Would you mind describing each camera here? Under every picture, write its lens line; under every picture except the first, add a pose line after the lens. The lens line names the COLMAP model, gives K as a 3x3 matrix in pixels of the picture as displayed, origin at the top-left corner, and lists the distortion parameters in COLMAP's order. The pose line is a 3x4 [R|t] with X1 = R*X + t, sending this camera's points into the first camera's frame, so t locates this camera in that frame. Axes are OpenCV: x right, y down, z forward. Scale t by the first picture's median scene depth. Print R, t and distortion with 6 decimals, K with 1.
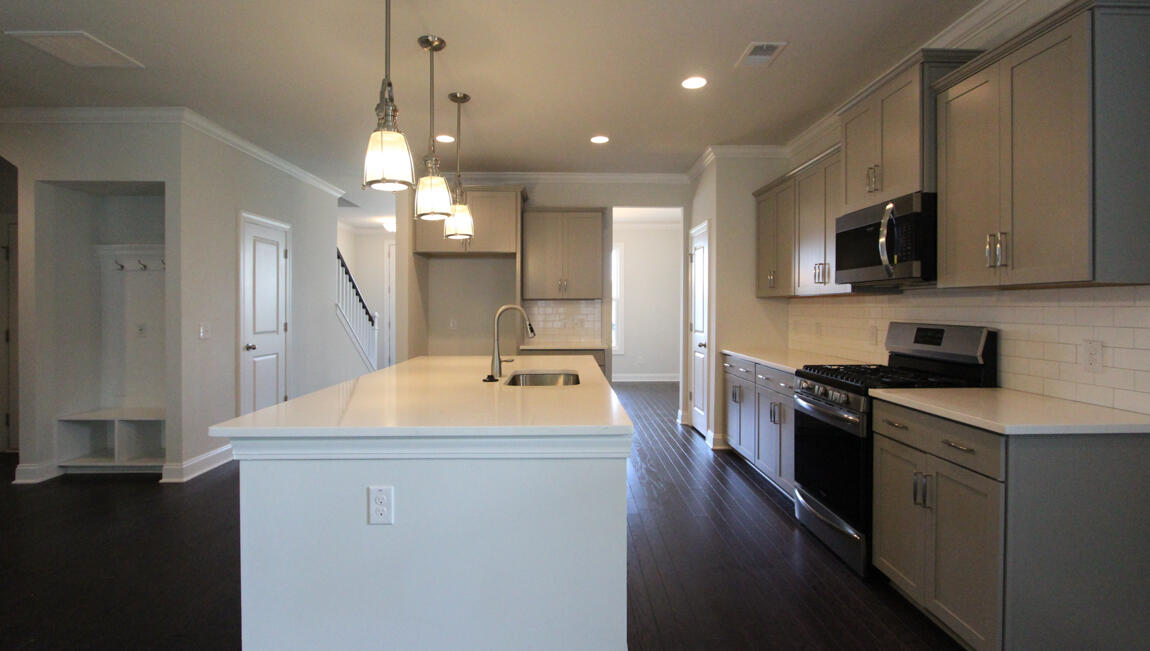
lens RADIAL K [[545.7, 0, 577.6], [0, 545.7, 306.9], [0, 0, 1]] dist [-0.018509, -0.000487]
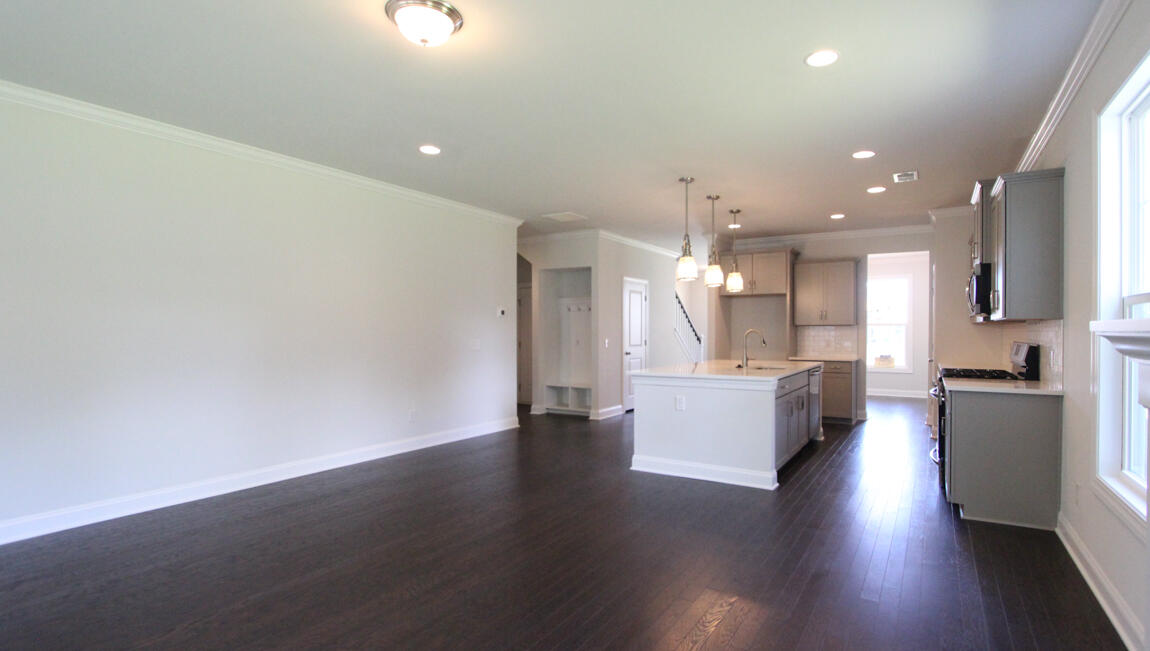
lens RADIAL K [[558.9, 0, 608.5], [0, 558.9, 323.6], [0, 0, 1]] dist [-0.000491, -0.000030]
pose [[0.851313, -0.004534, -0.524639, 0.352787], [-0.002338, 0.999920, -0.012435, 0.001153], [0.524654, 0.011813, 0.851234, -0.692982]]
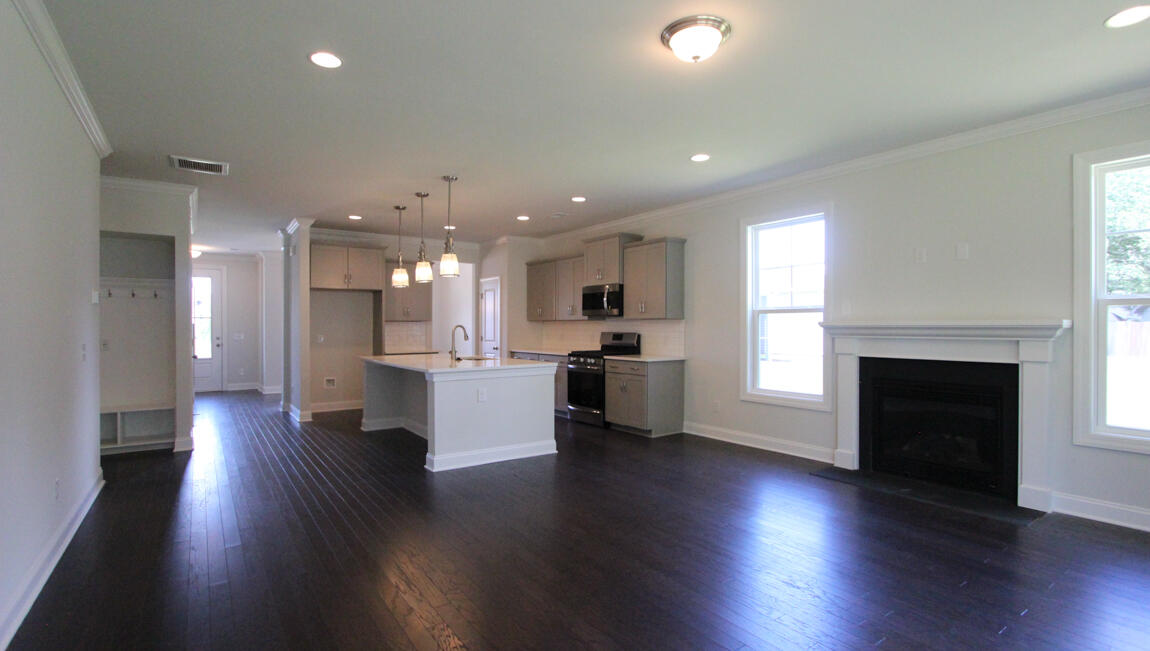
lens RADIAL K [[542.6, 0, 572.8], [0, 542.6, 328.7], [0, 0, 1]] dist [-0.001621, -0.000270]
pose [[0.829884, -0.003826, 0.557924, -0.686508], [0.002019, 0.999991, 0.003855, 0.003102], [-0.557933, -0.002072, 0.829883, -0.722984]]
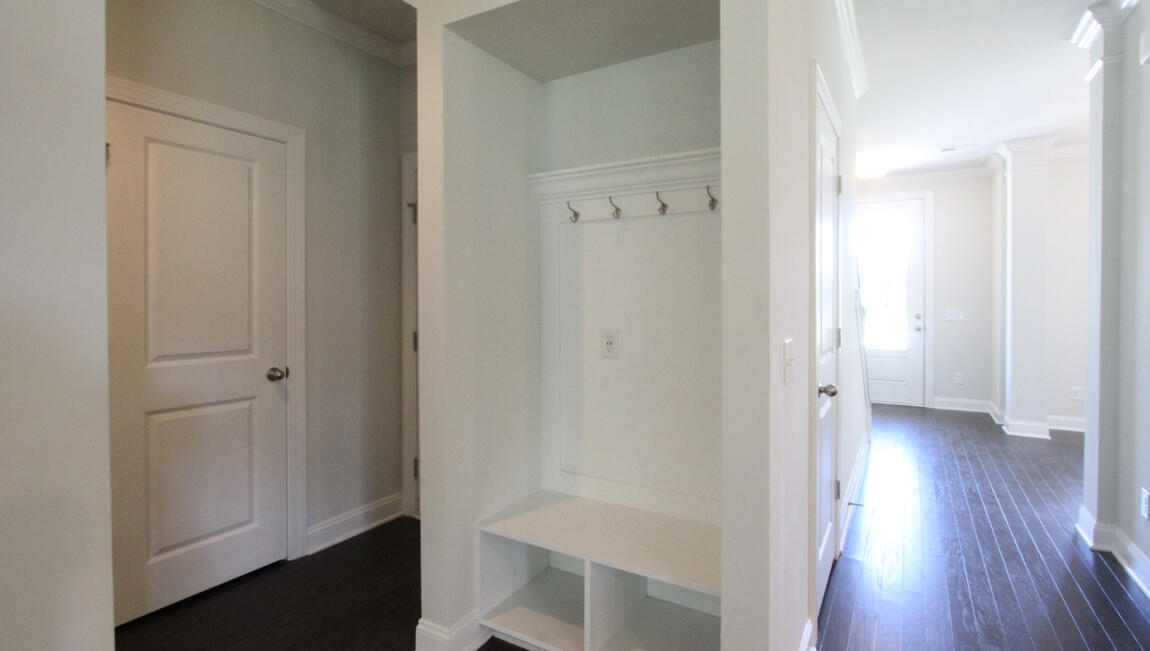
lens RADIAL K [[551.6, 0, 577.2], [0, 551.6, 307.1], [0, 0, 1]] dist [0.002605, 0.000196]
pose [[0.851520, 0.001567, -0.524319, -0.646395], [0.004725, 0.999932, 0.010663, 0.005008], [0.524300, -0.011557, 0.851455, 0.633859]]
